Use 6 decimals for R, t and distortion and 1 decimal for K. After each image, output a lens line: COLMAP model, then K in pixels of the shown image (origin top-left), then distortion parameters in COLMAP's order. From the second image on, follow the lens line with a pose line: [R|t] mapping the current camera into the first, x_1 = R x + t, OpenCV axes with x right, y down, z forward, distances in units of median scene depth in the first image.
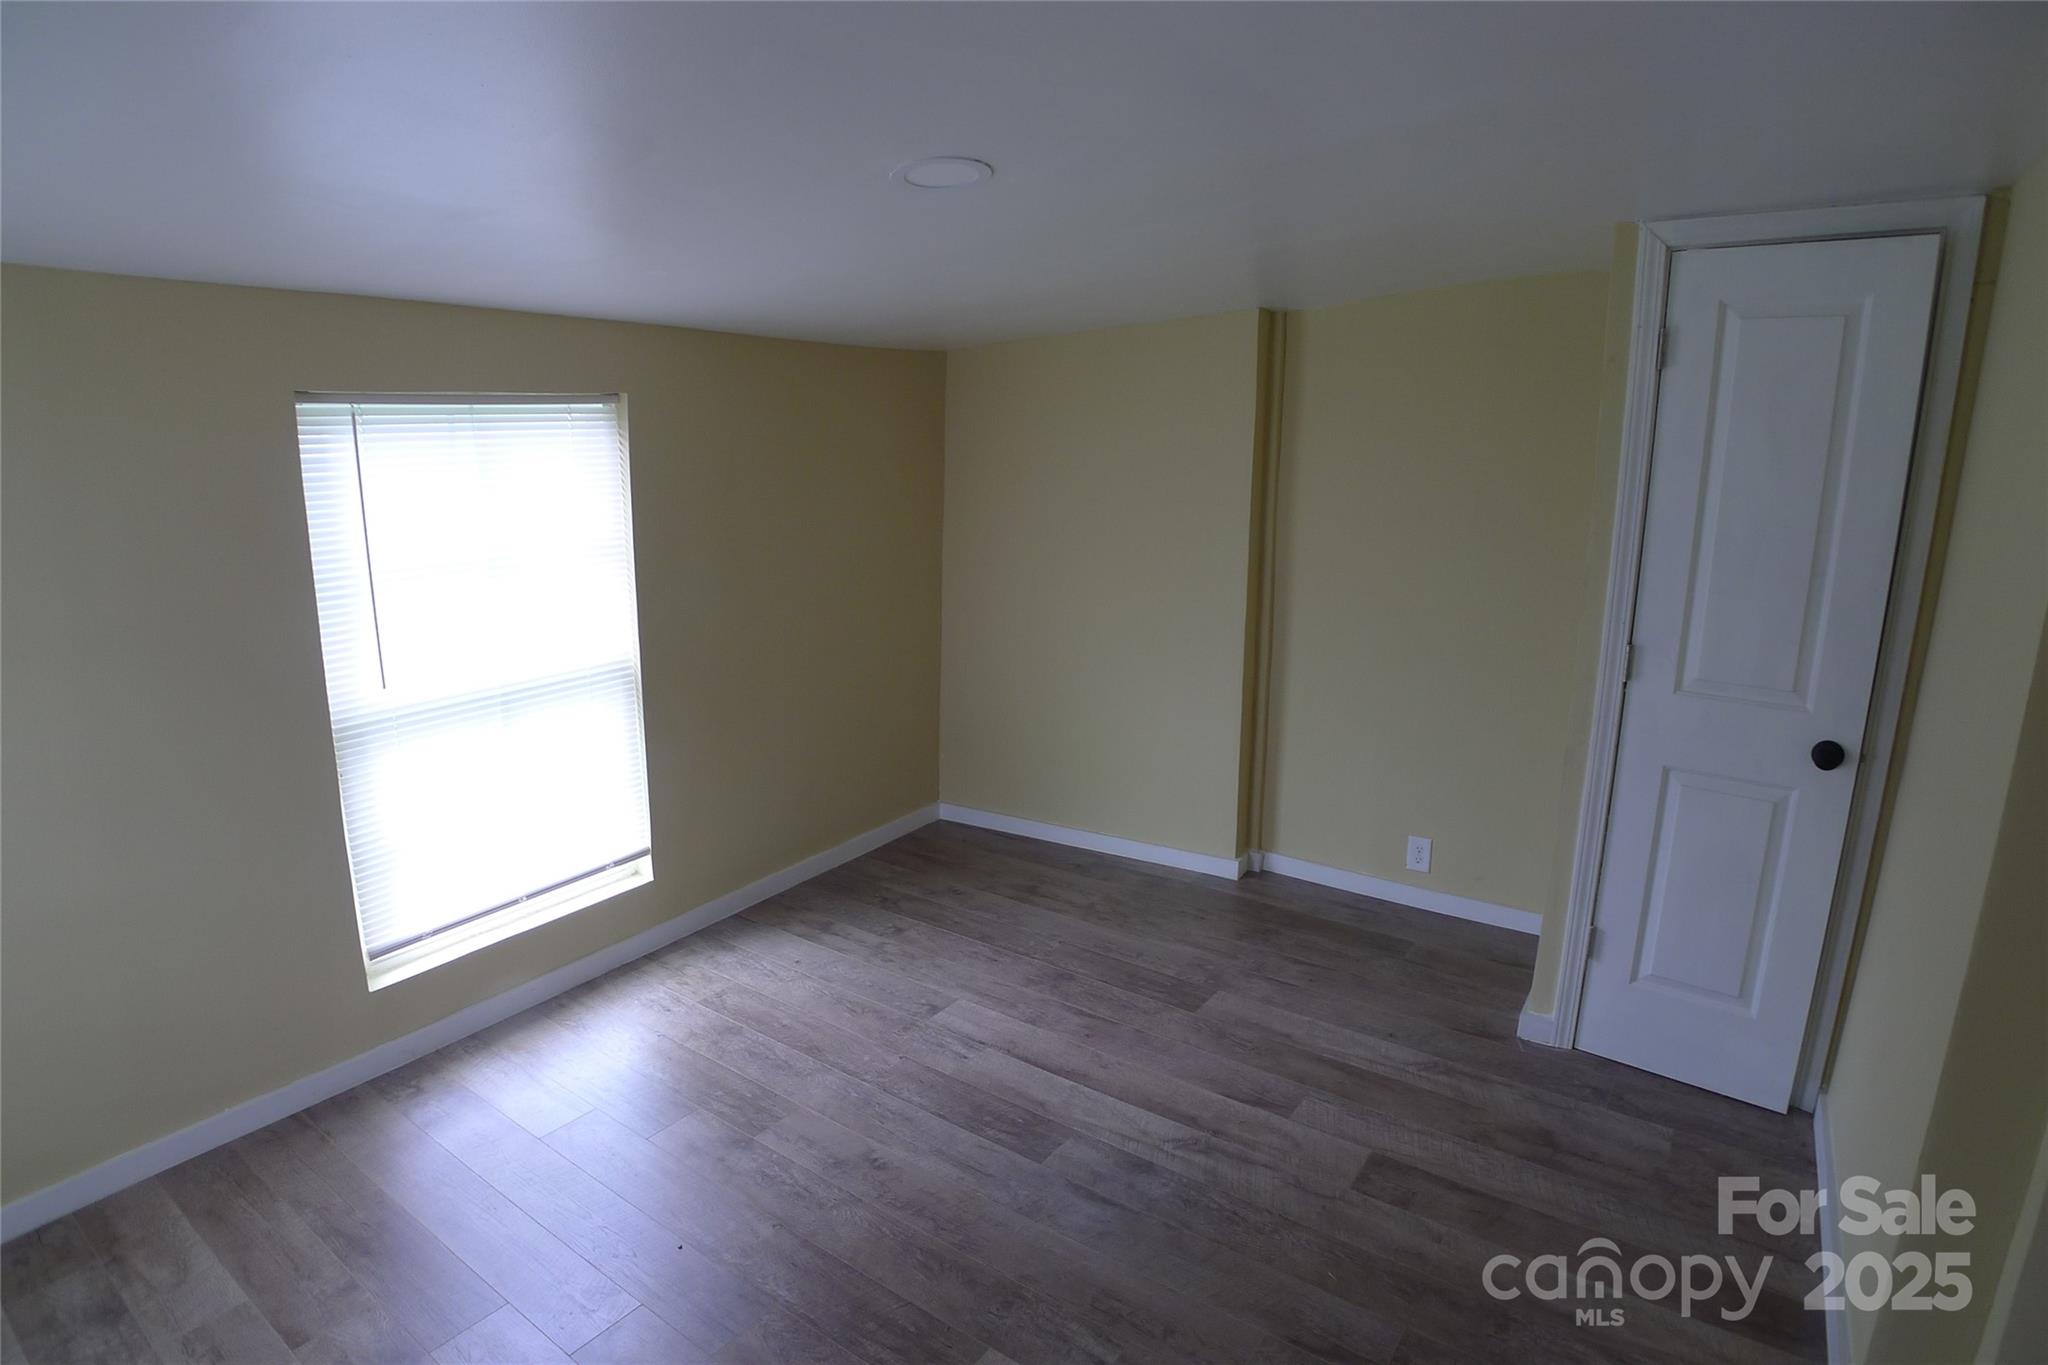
lens RADIAL K [[1087.7, 0, 1019.6], [0, 1087.7, 676.3], [0, 0, 1]] dist [-0.103546, 0.029317]
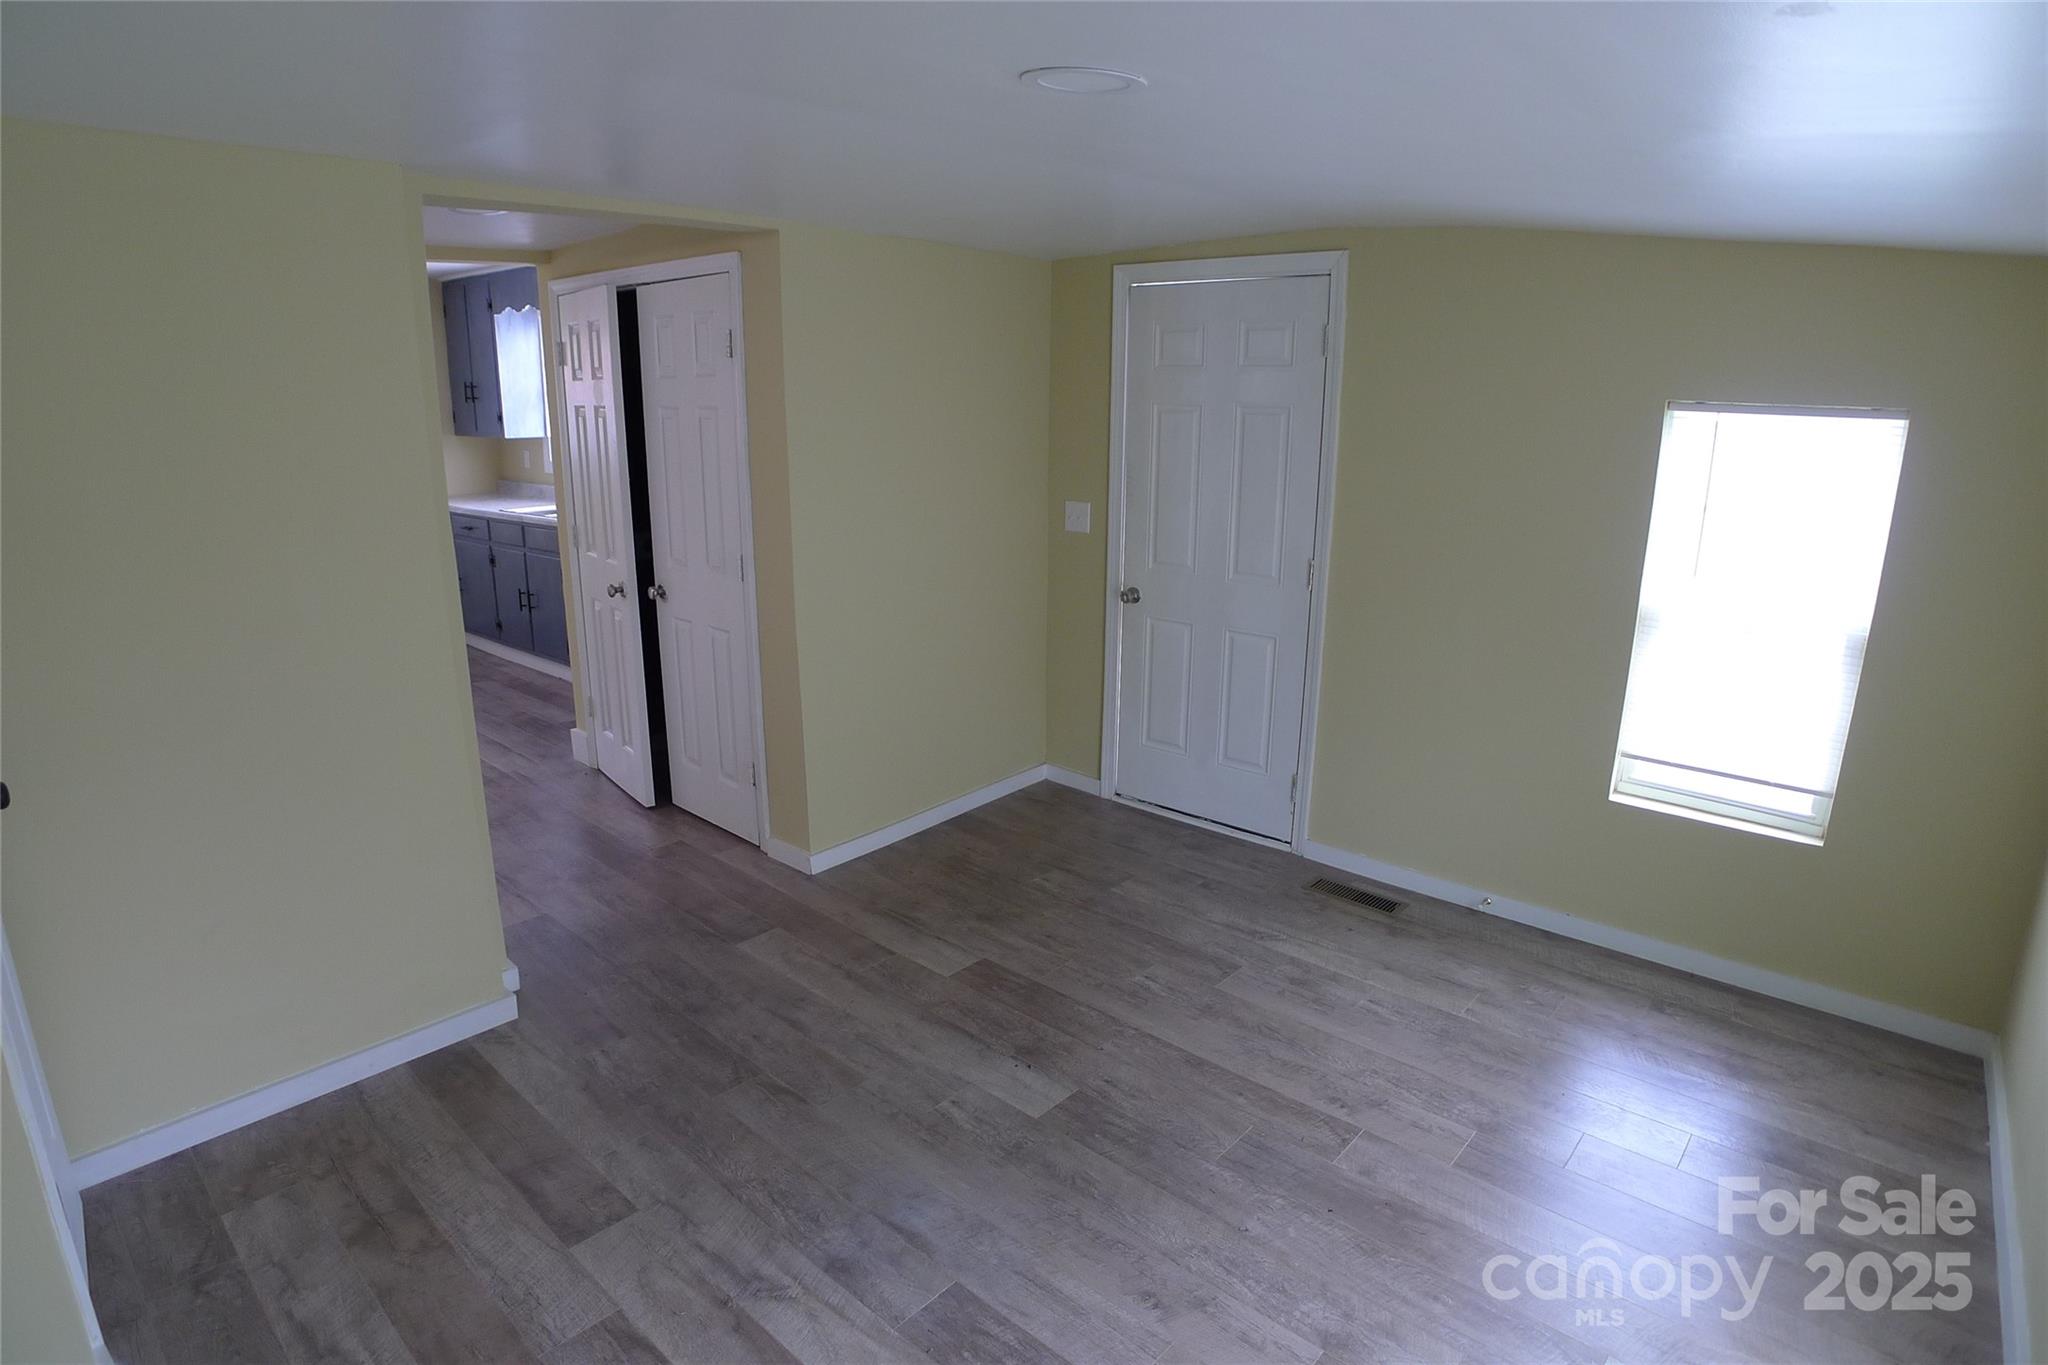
lens RADIAL K [[1087.7, 0, 1019.6], [0, 1087.7, 676.3], [0, 0, 1]] dist [-0.103546, 0.029317]
pose [[-0.993802, -0.037555, 0.104632, -0.099886], [0.013514, 0.893416, 0.449027, -0.342244], [-0.110343, 0.447658, -0.887371, 1.532970]]
